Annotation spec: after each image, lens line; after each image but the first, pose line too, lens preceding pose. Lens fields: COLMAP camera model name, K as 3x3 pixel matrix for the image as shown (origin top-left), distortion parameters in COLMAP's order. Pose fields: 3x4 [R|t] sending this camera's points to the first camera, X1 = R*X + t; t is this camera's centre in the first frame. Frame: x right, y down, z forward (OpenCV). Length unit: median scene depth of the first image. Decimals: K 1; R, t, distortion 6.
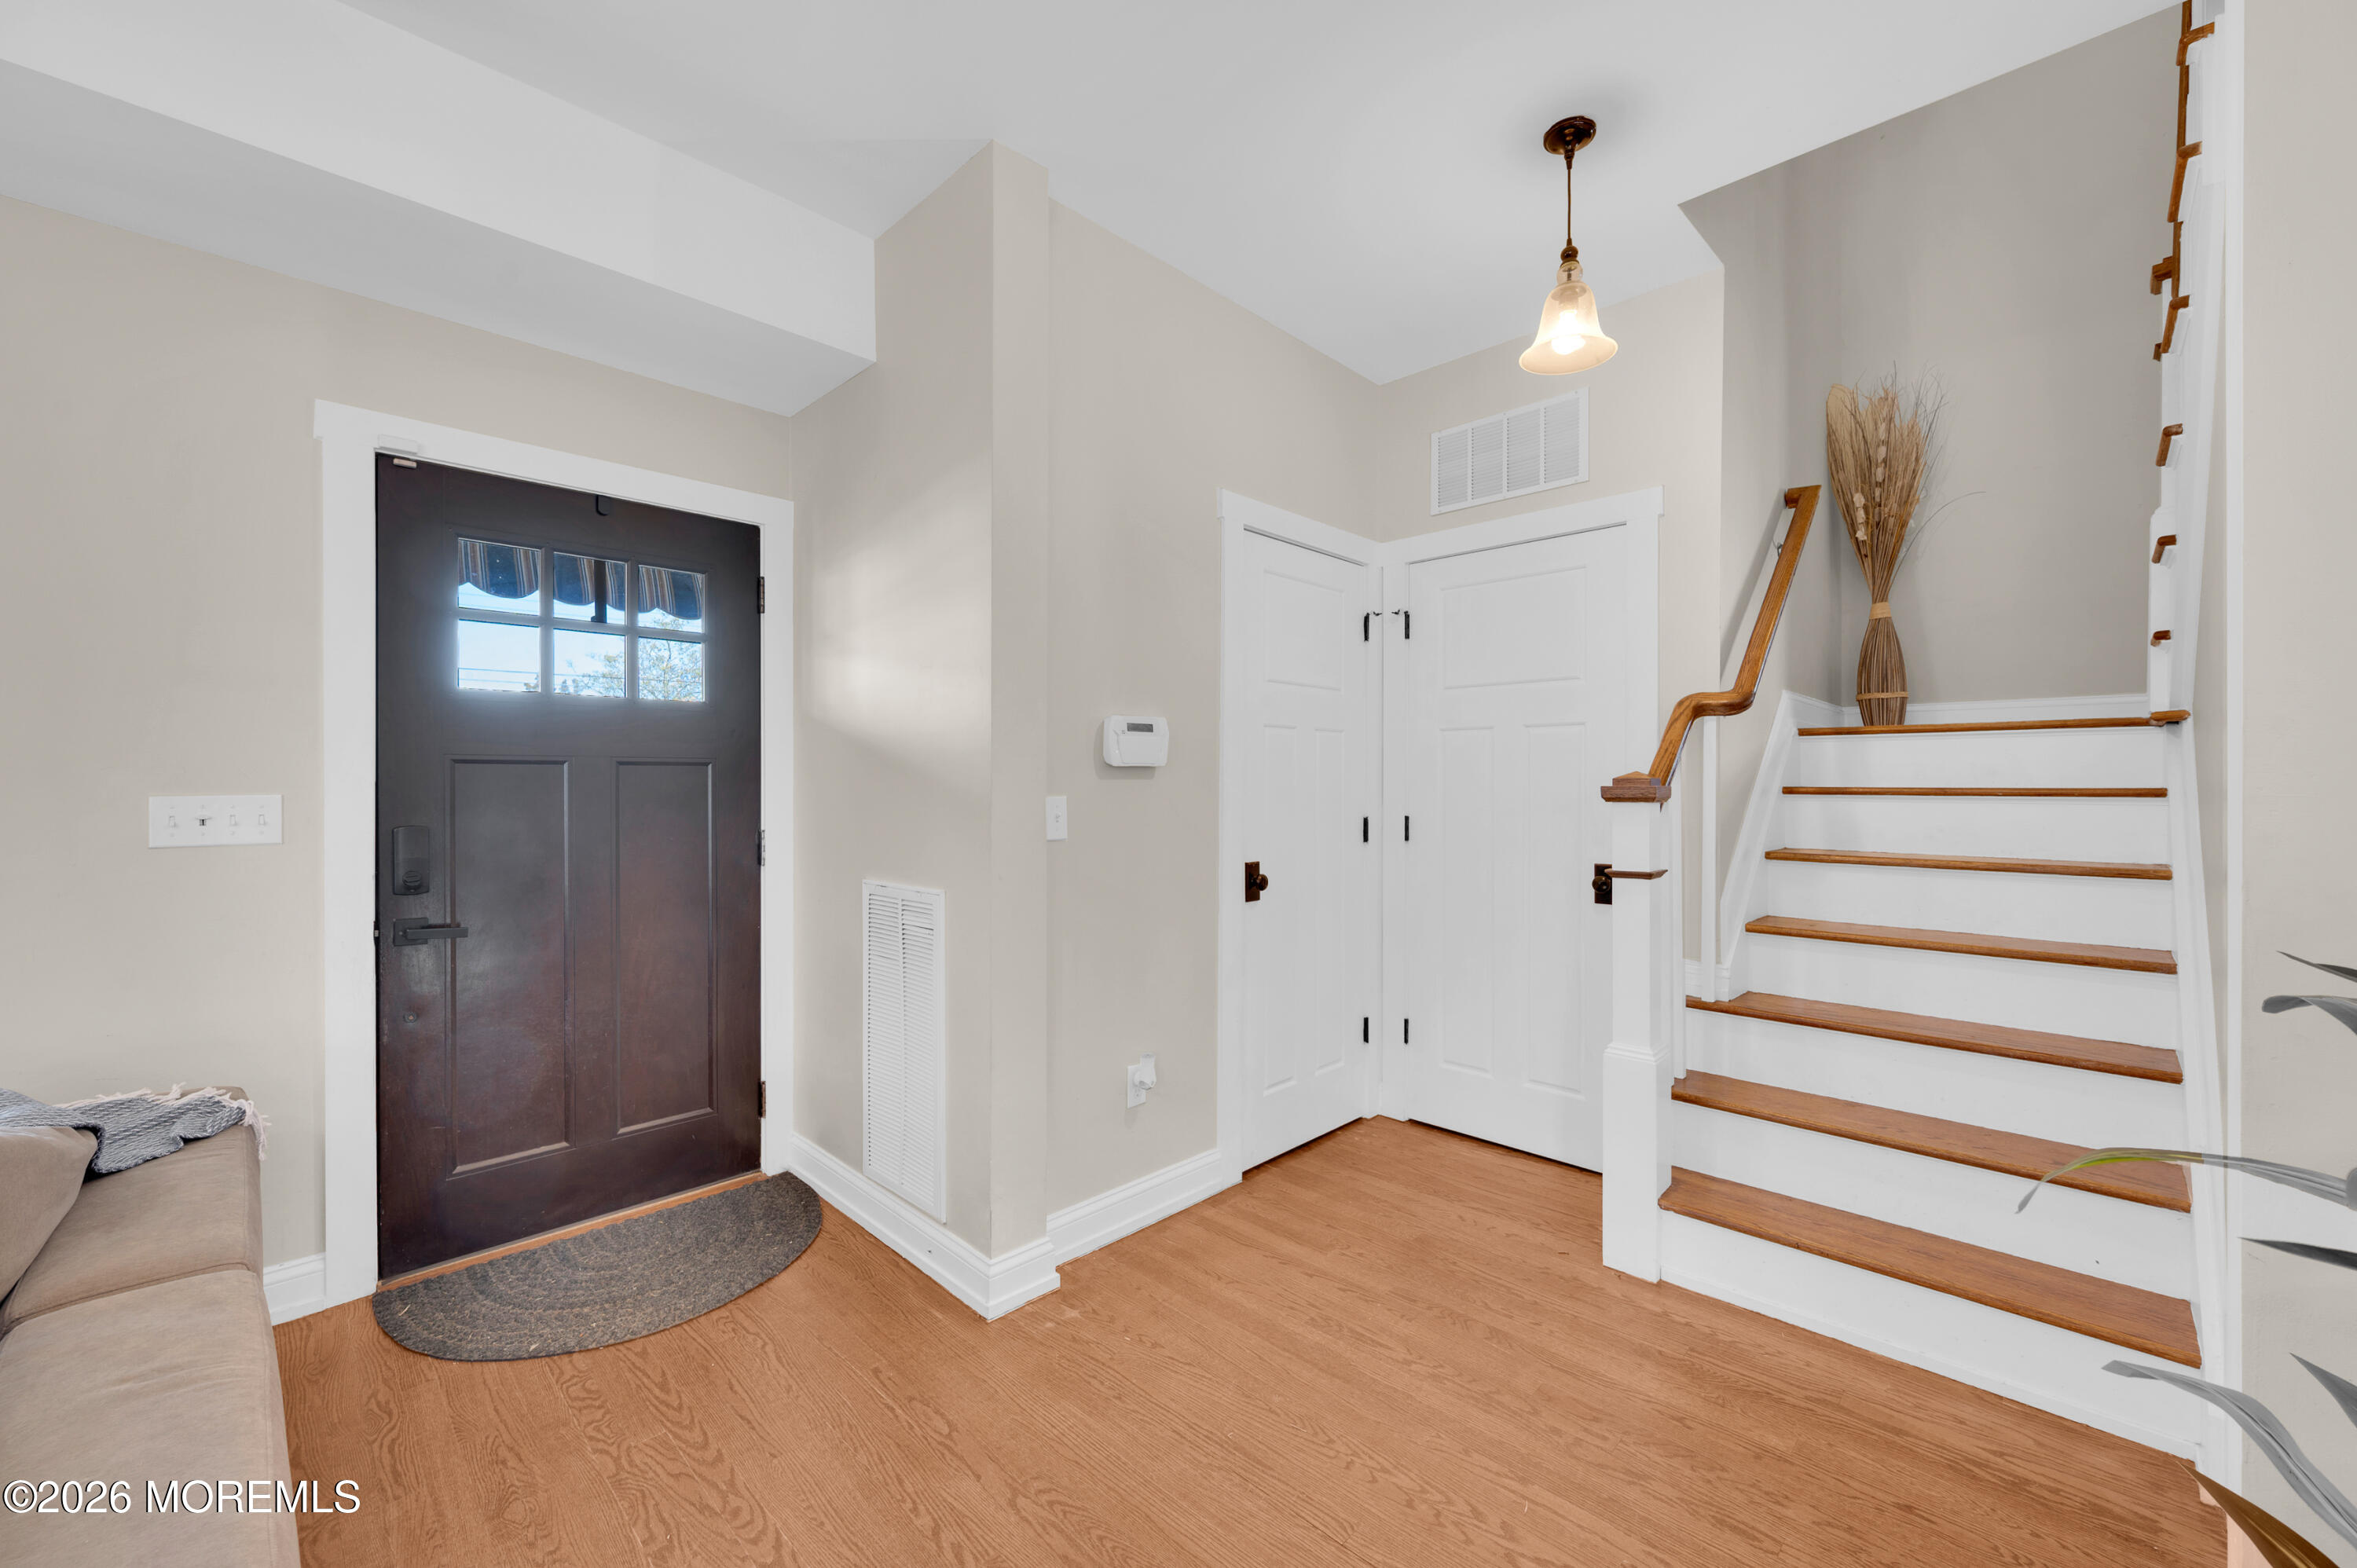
lens RADIAL K [[976.6, 0, 1178.5], [0, 976.6, 784.0], [0, 0, 1]] dist [0.002012, 0.000013]
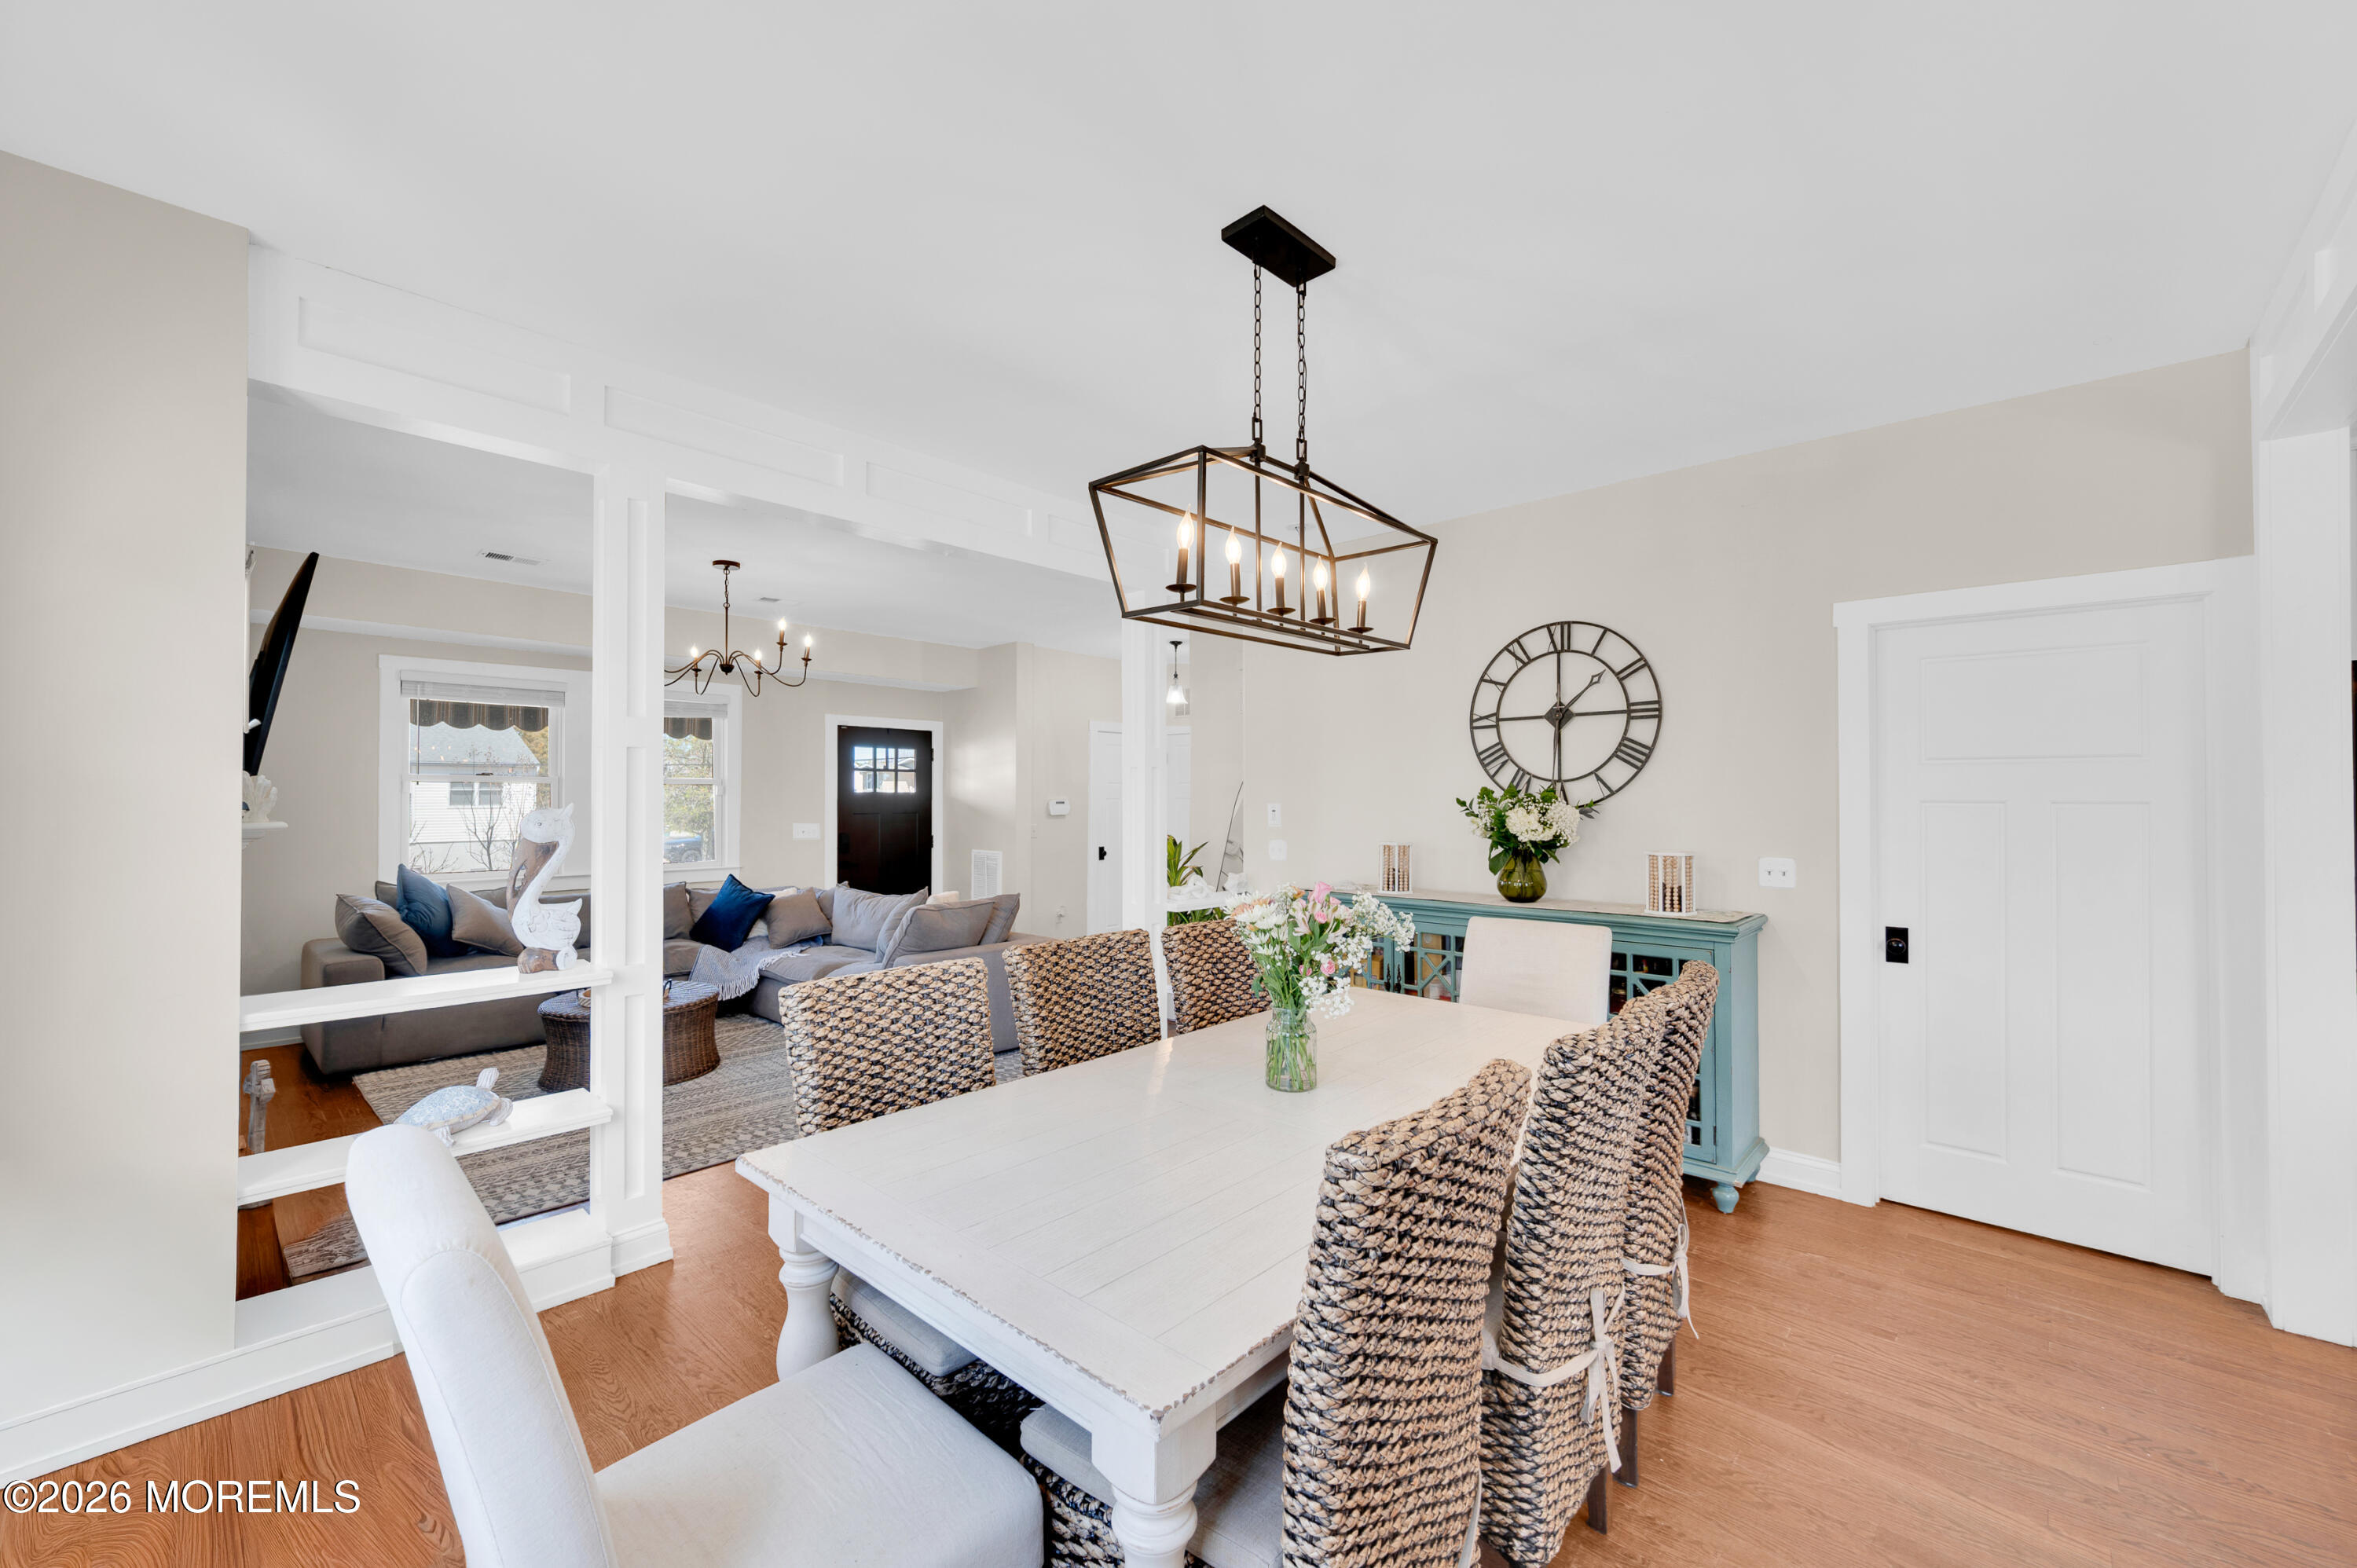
lens RADIAL K [[932.5, 0, 1167.8], [0, 932.5, 786.4], [0, 0, 1]] dist [-0.000012, 0.000029]
pose [[0.999815, 0.001419, 0.019182, 0.247910], [-0.001184, 0.999924, -0.012241, -0.073167], [-0.019197, 0.012216, 0.999741, -2.005706]]
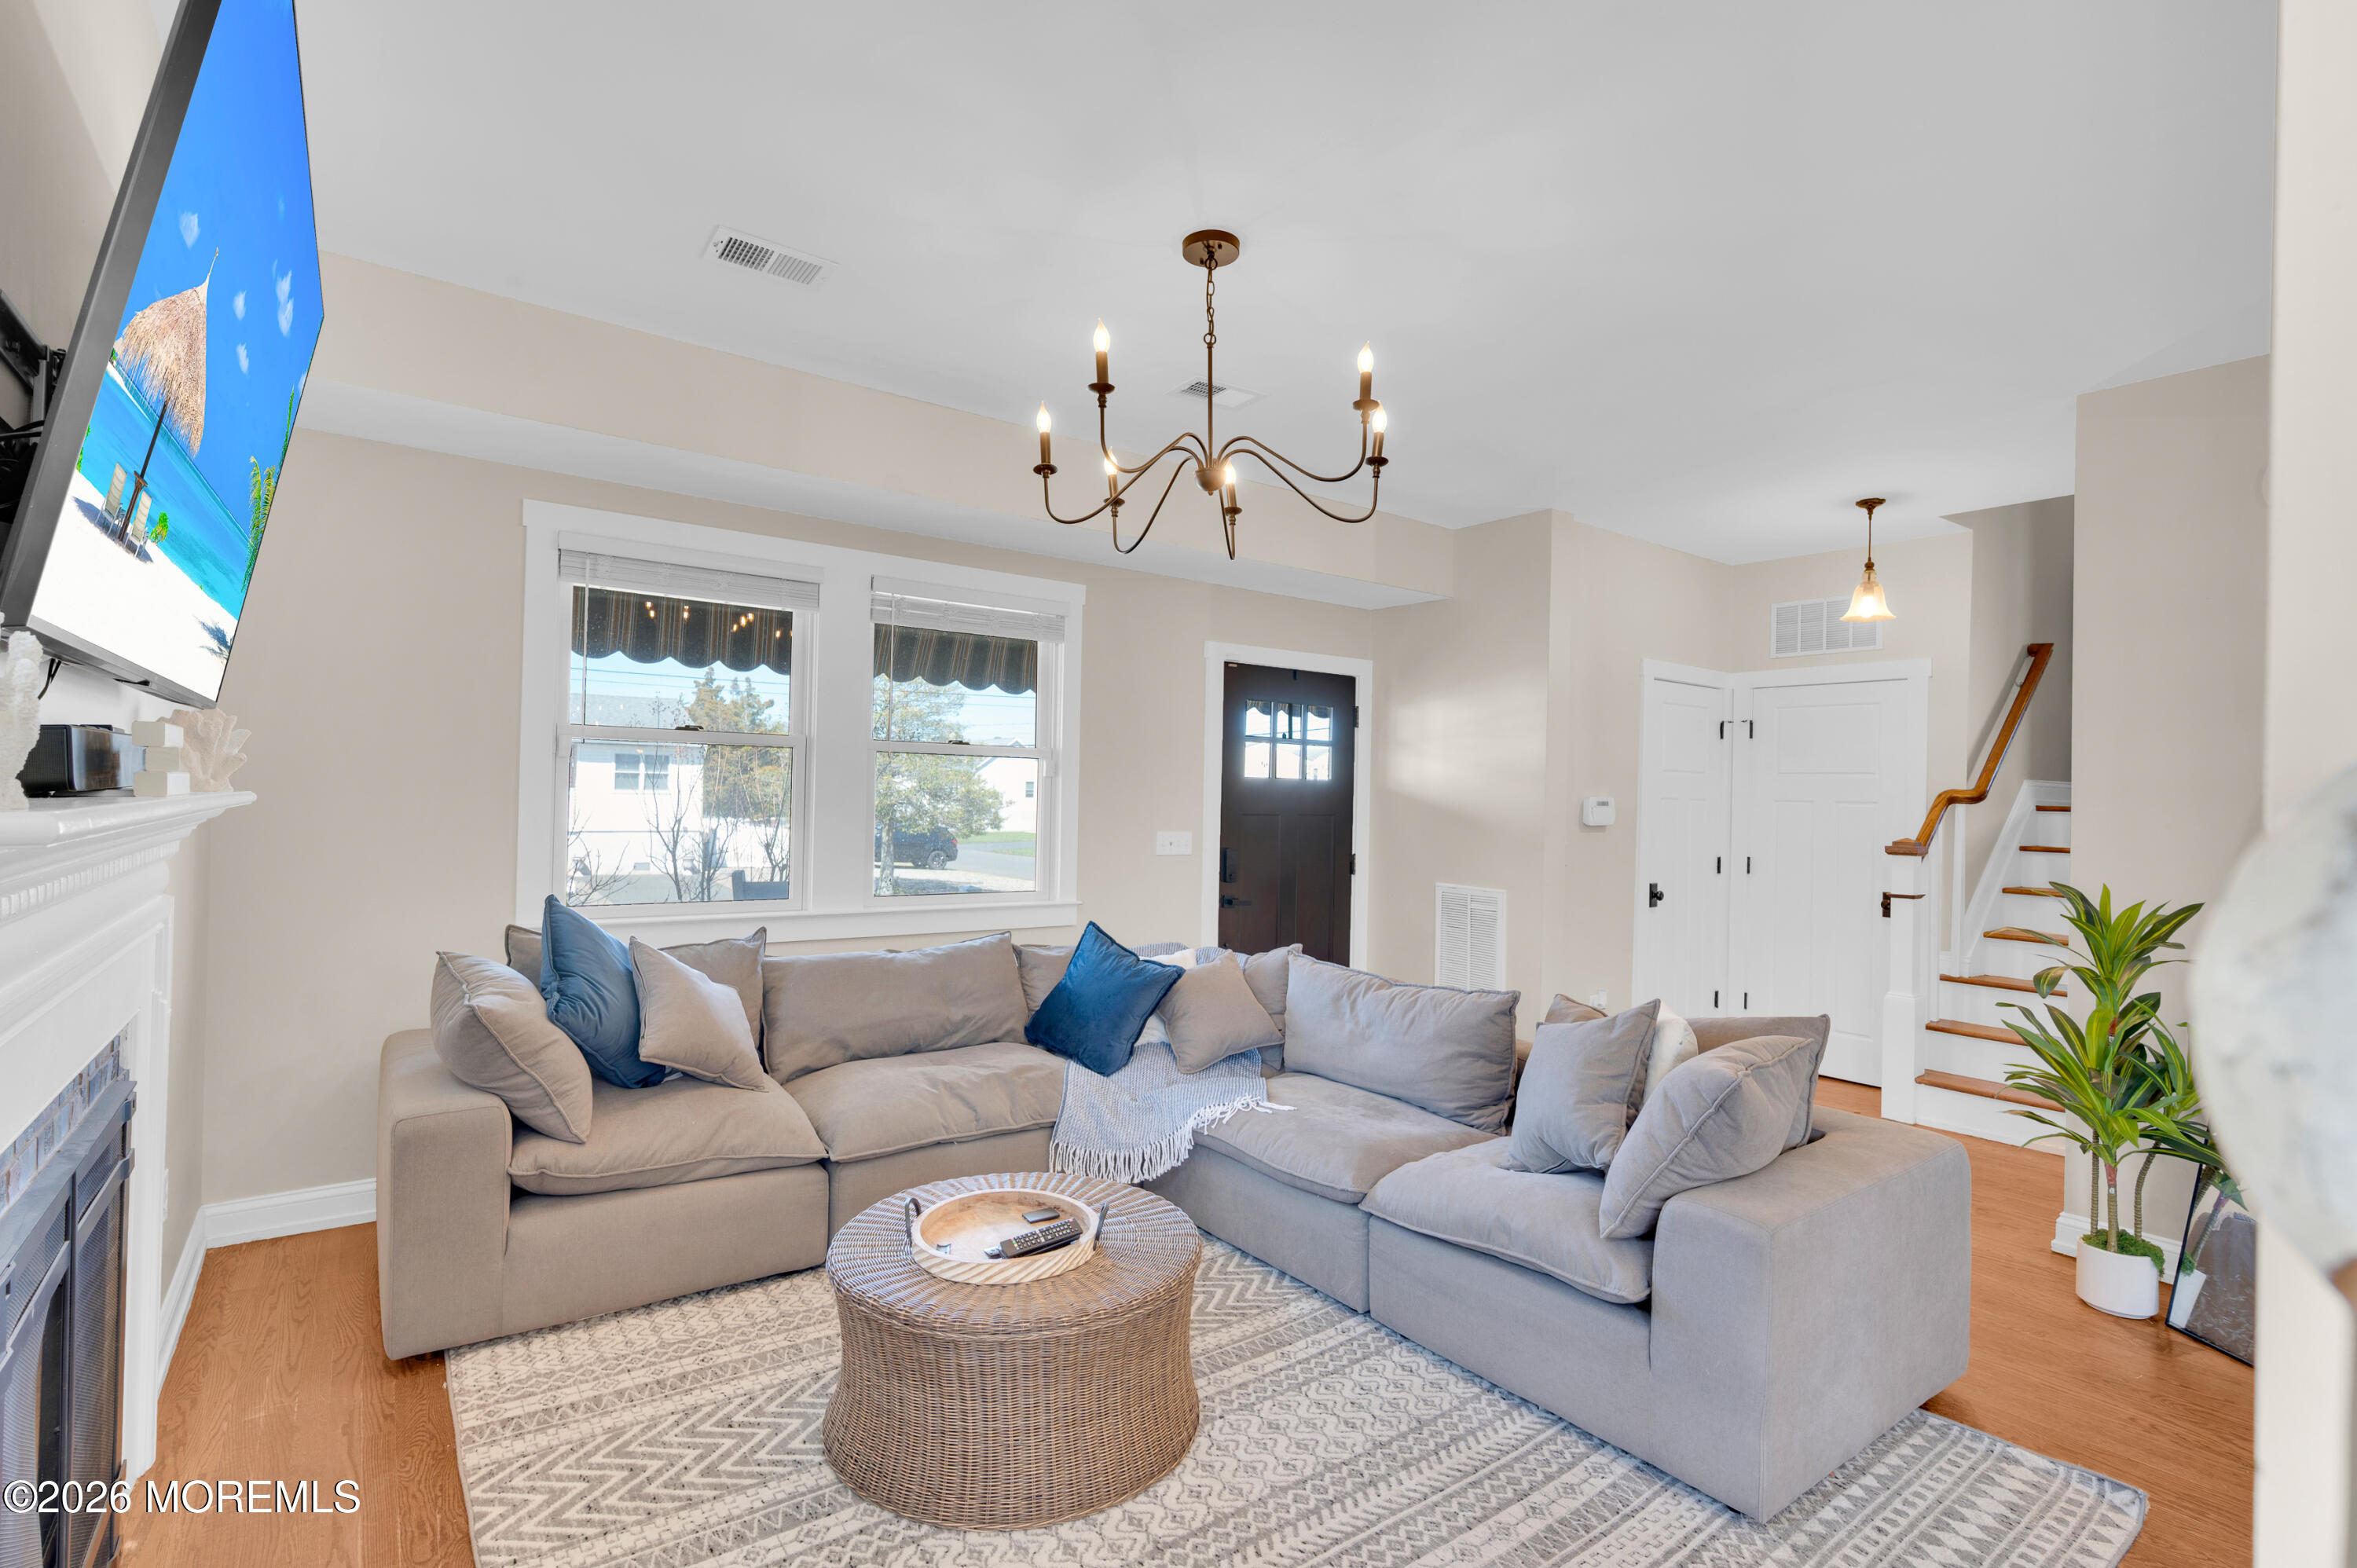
lens RADIAL K [[1132.6, 0, 1188.2], [0, 1132.6, 786.3], [0, 0, 1]] dist [0.000901, -0.000457]
pose [[0.986092, 0.022195, -0.164713, -0.434301], [-0.023881, 0.999681, -0.008260, -0.053690], [0.164477, 0.012079, 0.986307, -1.126549]]
